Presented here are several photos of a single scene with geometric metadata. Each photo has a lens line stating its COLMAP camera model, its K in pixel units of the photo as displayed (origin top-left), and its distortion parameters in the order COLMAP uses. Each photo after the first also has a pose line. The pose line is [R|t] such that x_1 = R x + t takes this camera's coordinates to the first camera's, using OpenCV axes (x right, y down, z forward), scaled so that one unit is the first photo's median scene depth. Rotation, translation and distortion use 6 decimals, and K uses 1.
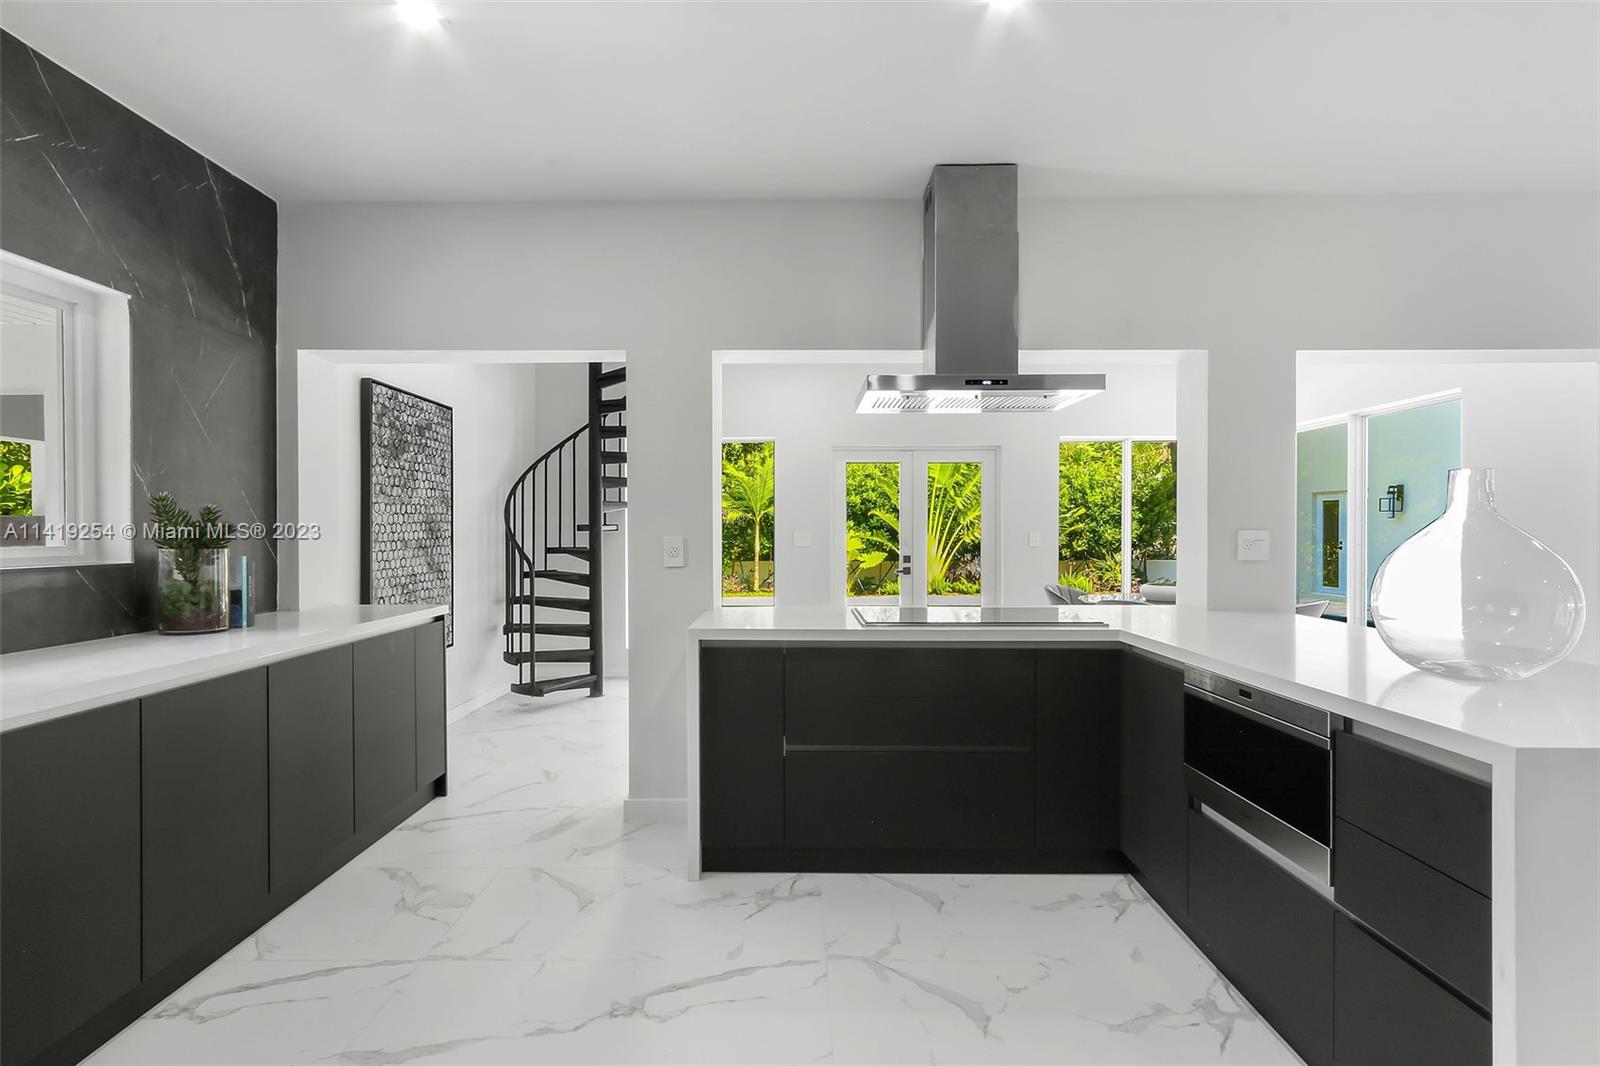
lens RADIAL K [[739.9, 0, 794.2], [0, 739.9, 534.0], [0, 0, 1]] dist [0.000868, 0.001340]
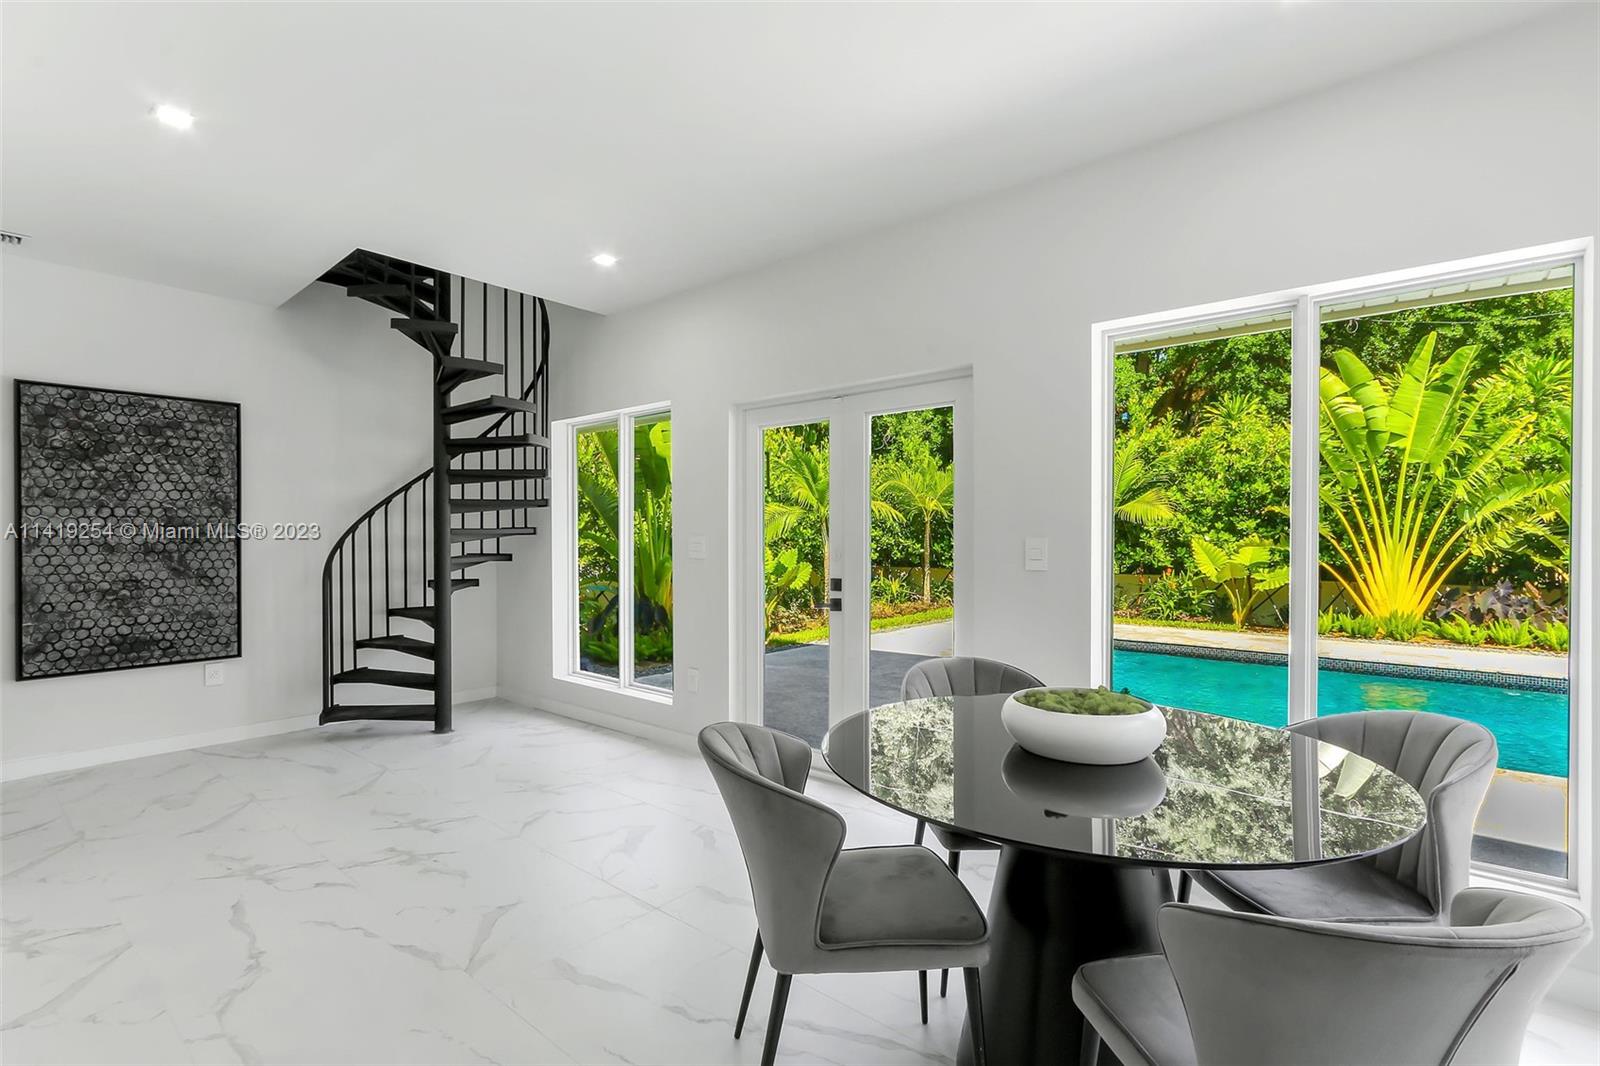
lens RADIAL K [[739.9, 0, 756.6], [0, 739.9, 547.2], [0, 0, 1]] dist [0.000868, 0.001340]
pose [[0.765118, 0.011755, -0.643783, 0.548857], [-0.003961, 0.999900, 0.013550, -0.003370], [0.643878, -0.007817, 0.765088, 0.592723]]
